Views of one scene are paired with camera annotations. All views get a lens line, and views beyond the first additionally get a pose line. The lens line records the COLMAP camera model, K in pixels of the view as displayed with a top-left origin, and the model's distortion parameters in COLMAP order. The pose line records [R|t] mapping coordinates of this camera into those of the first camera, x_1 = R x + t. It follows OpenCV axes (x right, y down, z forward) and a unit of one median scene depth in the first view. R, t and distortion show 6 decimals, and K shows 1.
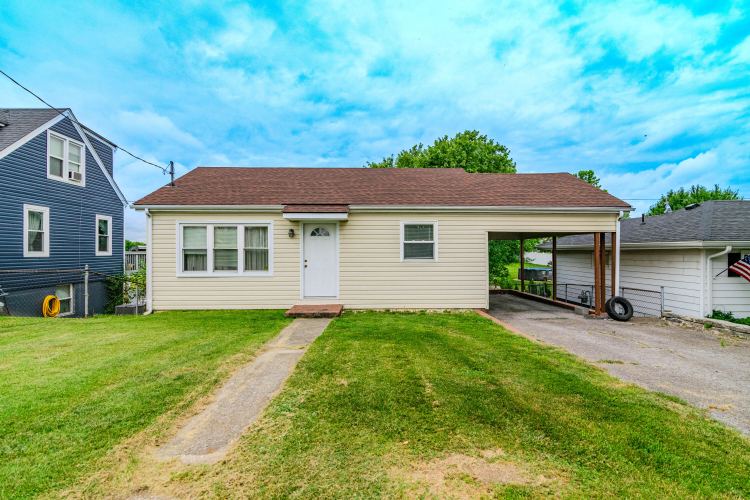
lens RADIAL K [[364.4, 0, 375.6], [0, 364.4, 250.1], [0, 0, 1]] dist [-0.011094, -0.002181]
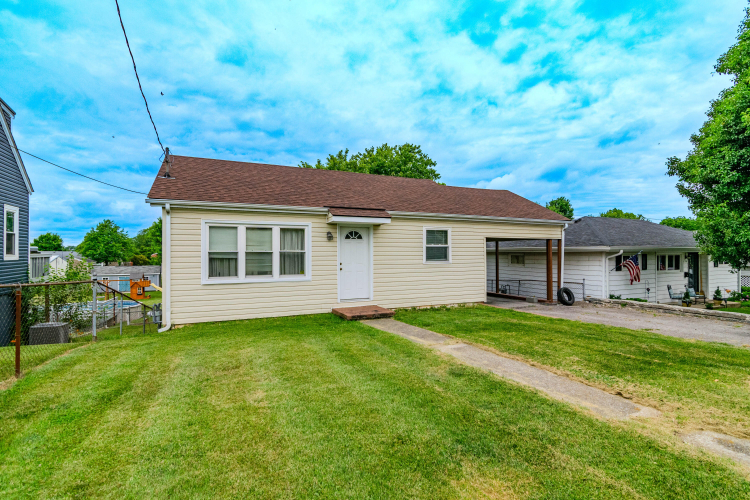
lens RADIAL K [[364.4, 0, 374.1], [0, 364.4, 251.2], [0, 0, 1]] dist [-0.011094, -0.002181]
pose [[0.919733, 0.000201, 0.392543, -0.355689], [-0.000912, 0.999998, 0.001625, -0.004990], [-0.392542, -0.001852, 0.919732, 0.029843]]
